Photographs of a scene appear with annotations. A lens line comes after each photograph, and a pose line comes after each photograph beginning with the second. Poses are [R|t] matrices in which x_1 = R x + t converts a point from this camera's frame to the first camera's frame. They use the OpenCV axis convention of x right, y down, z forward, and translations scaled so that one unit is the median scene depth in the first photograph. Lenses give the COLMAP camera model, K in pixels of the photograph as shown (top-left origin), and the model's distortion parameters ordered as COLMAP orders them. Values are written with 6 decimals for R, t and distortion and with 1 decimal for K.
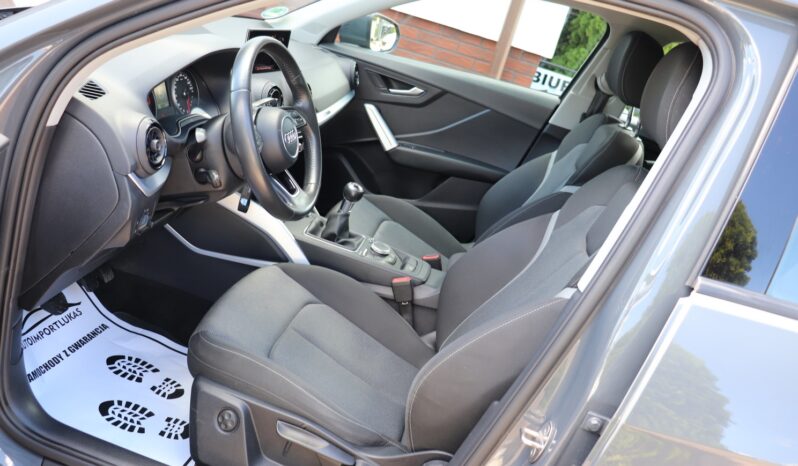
lens RADIAL K [[659.1, 0, 399.0], [0, 659.1, 233.0], [0, 0, 1]] dist [-0.179828, 0.157499]
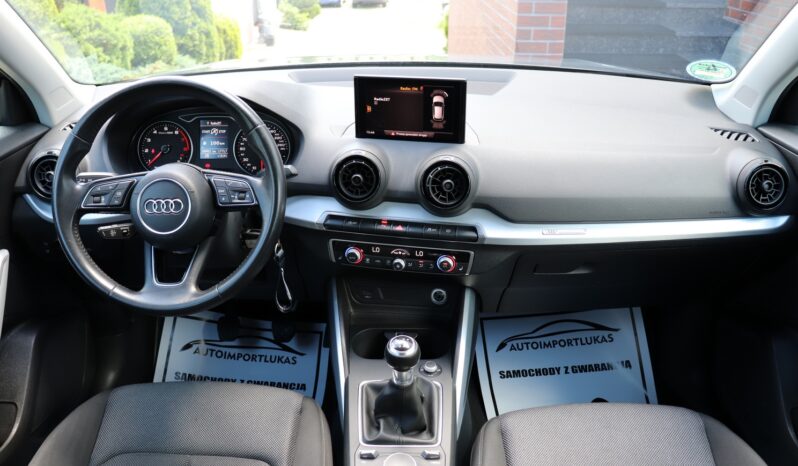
lens RADIAL K [[659.1, 0, 399.0], [0, 659.1, 233.0], [0, 0, 1]] dist [-0.179828, 0.157499]
pose [[0.181692, 0.175304, -0.967604, 0.344536], [-0.329198, 0.938049, 0.108134, -0.164418], [0.926616, 0.298886, 0.228145, 0.621021]]
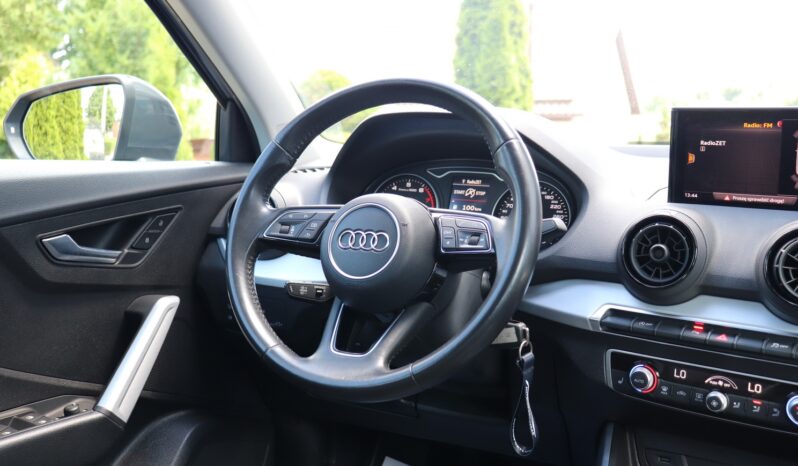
lens RADIAL K [[815.6, 0, 399.0], [0, 815.6, 233.0], [0, 0, 1]] dist [-0.108176, 0.158539]
pose [[-0.254618, -0.120658, -0.959485, 0.261619], [-0.435011, 0.900422, 0.002208, -0.095522], [0.863675, 0.417949, -0.281751, 0.687842]]
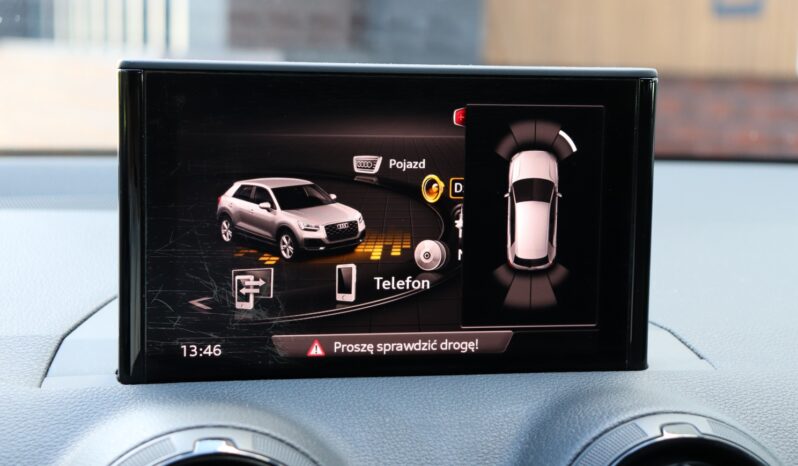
lens RADIAL K [[1508.1, 0, 399.0], [0, 1508.1, 233.0], [0, 0, 1]] dist [0.145715, 0.068175]
pose [[0.558401, -0.152193, -0.815491, 0.046964], [-0.200212, 0.929244, -0.310516, -0.126291], [0.805049, 0.336664, 0.488420, 0.598298]]
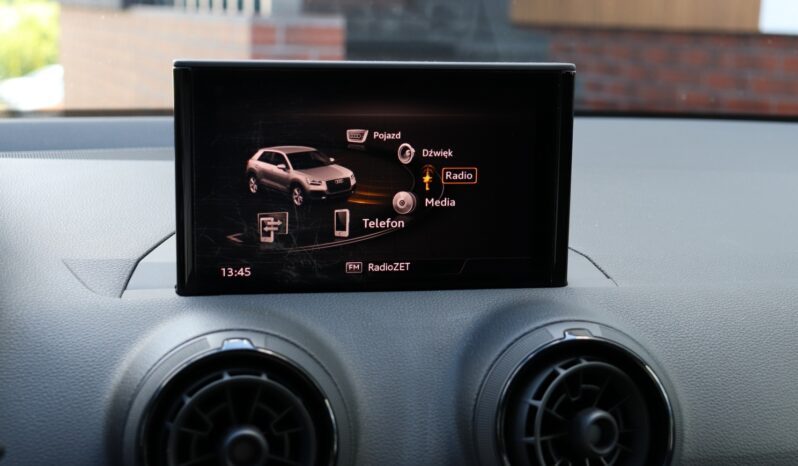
lens RADIAL K [[1178.4, 0, 399.0], [0, 1178.4, 233.0], [0, 0, 1]] dist [0.027102, 0.131057]
pose [[0.527952, -0.095528, -0.843885, 0.066319], [-0.214448, 0.946459, -0.241303, -0.130726], [0.821754, 0.308365, 0.479199, 0.599995]]
